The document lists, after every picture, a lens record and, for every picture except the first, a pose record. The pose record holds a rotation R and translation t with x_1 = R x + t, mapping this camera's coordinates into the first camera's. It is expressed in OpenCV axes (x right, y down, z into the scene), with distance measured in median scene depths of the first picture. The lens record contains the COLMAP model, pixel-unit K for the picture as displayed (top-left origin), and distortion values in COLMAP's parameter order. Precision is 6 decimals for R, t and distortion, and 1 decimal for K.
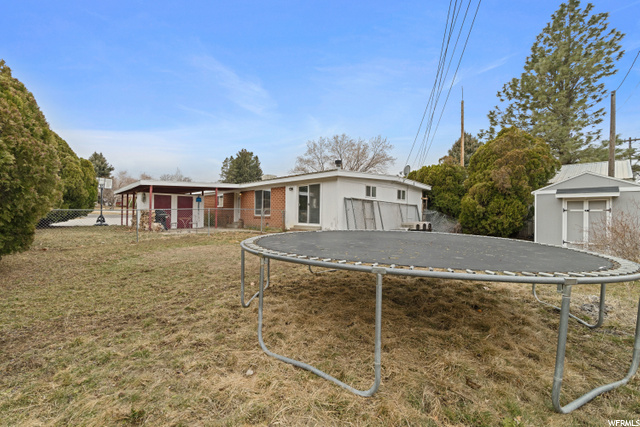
lens RADIAL K [[274.6, 0, 317.6], [0, 274.6, 215.3], [0, 0, 1]] dist [-0.000098, 0.000054]
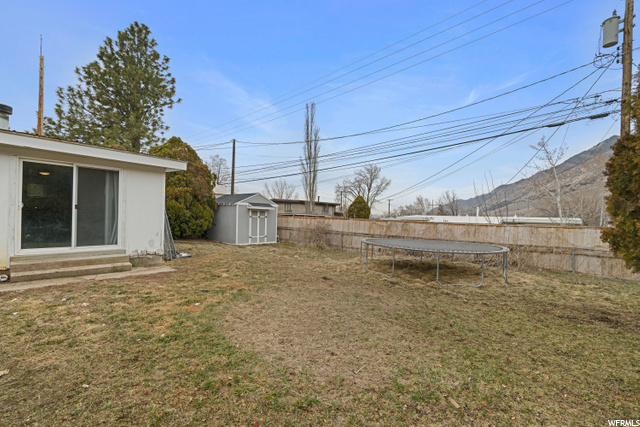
lens RADIAL K [[279.4, 0, 316.1], [0, 279.4, 219.1], [0, 0, 1]] dist [-0.000797, 0.000091]
pose [[-0.092452, -0.026127, 0.995374, -0.552315], [-0.028612, 0.999313, 0.023572, -0.041719], [-0.995306, -0.026300, -0.093136, 0.628350]]
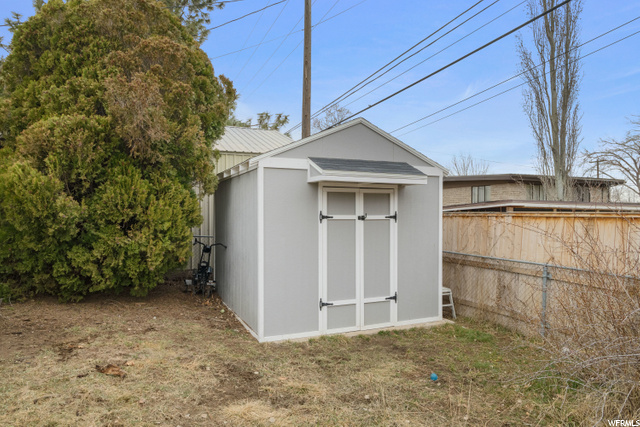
lens RADIAL K [[413.7, 0, 319.1], [0, 413.7, 222.9], [0, 0, 1]] dist [-0.003035, 0.000425]
pose [[0.357978, -0.026546, 0.933352, 0.313059], [0.004333, 0.999632, 0.026769, -0.019816], [-0.933720, -0.005538, 0.357962, 0.651313]]
